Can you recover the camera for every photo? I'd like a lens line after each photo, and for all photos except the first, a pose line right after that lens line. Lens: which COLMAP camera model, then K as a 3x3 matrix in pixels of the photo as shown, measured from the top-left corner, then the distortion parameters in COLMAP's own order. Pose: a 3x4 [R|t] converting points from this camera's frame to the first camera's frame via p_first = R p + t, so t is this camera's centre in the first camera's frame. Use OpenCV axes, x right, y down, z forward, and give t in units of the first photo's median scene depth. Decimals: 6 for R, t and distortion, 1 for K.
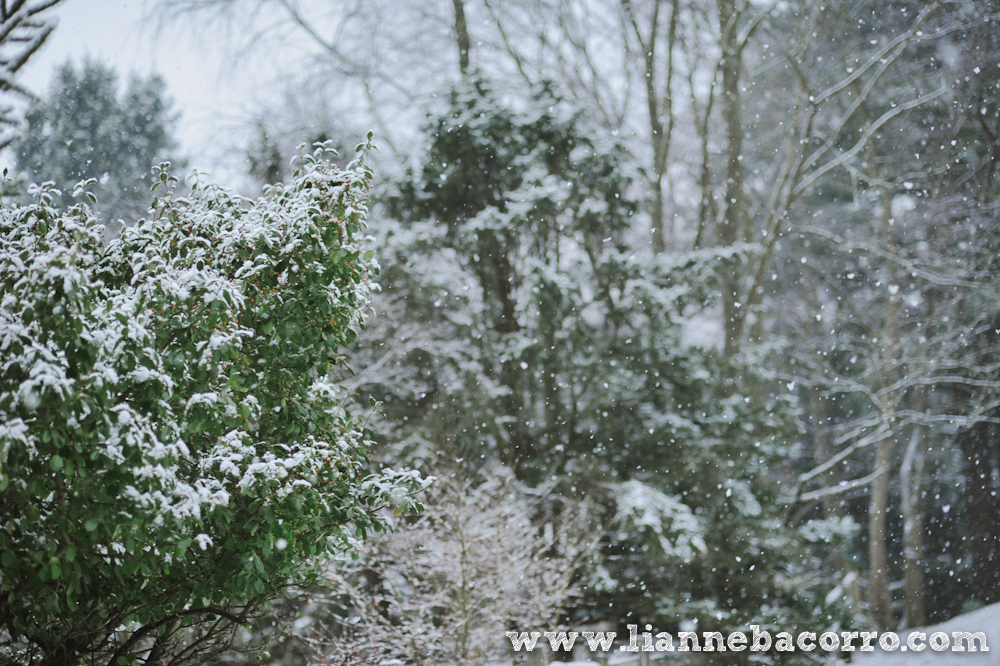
lens RADIAL K [[2389.3, 0, 494.4], [0, 2389.3, 330.3], [0, 0, 1]] dist [-0.010550, 0.000000]
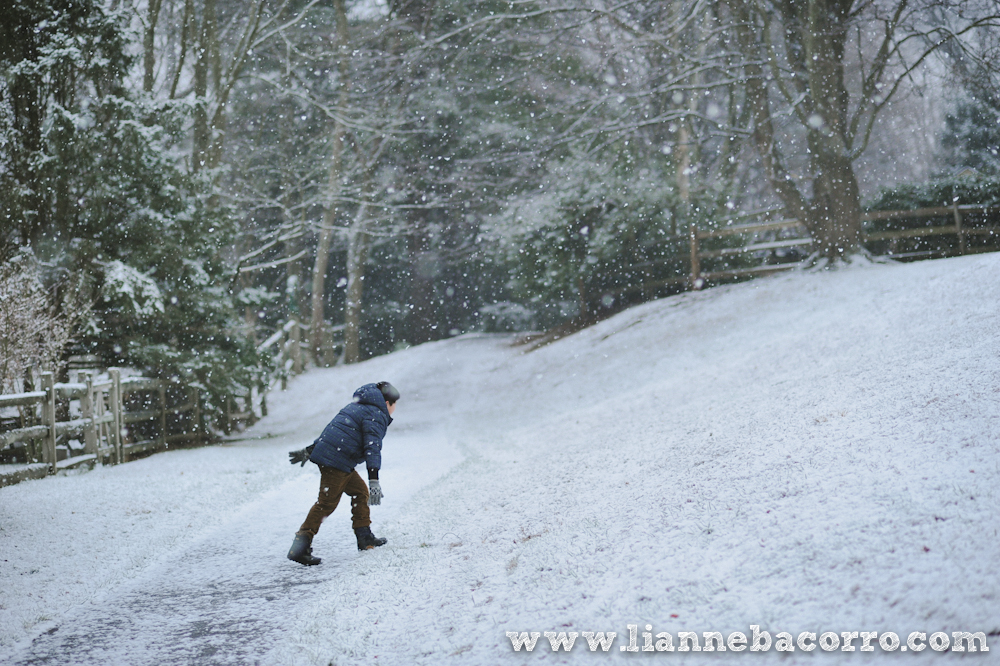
lens RADIAL K [[2389.3, 0, 498.9], [0, 2389.3, 338.0], [0, 0, 1]] dist [-0.010550, 0.000000]
pose [[0.976557, 0.047607, 0.209929, -0.016605], [-0.072263, 0.991146, 0.111386, -0.064132], [-0.202768, -0.123944, 0.971351, -0.432100]]
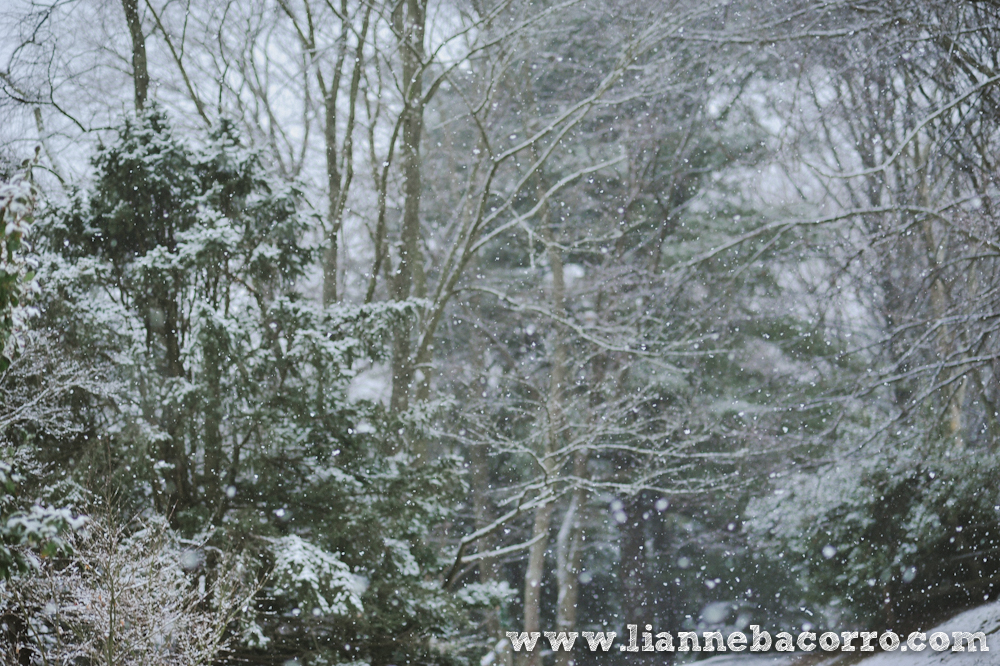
lens RADIAL K [[2389.3, 0, 480.9], [0, 2389.3, 310.6], [0, 0, 1]] dist [-0.010550, 0.000000]
pose [[0.989627, 0.054624, 0.132869, -0.000253], [-0.050340, 0.998105, -0.035389, 0.002300], [-0.134550, 0.028333, 0.990502, 0.021677]]
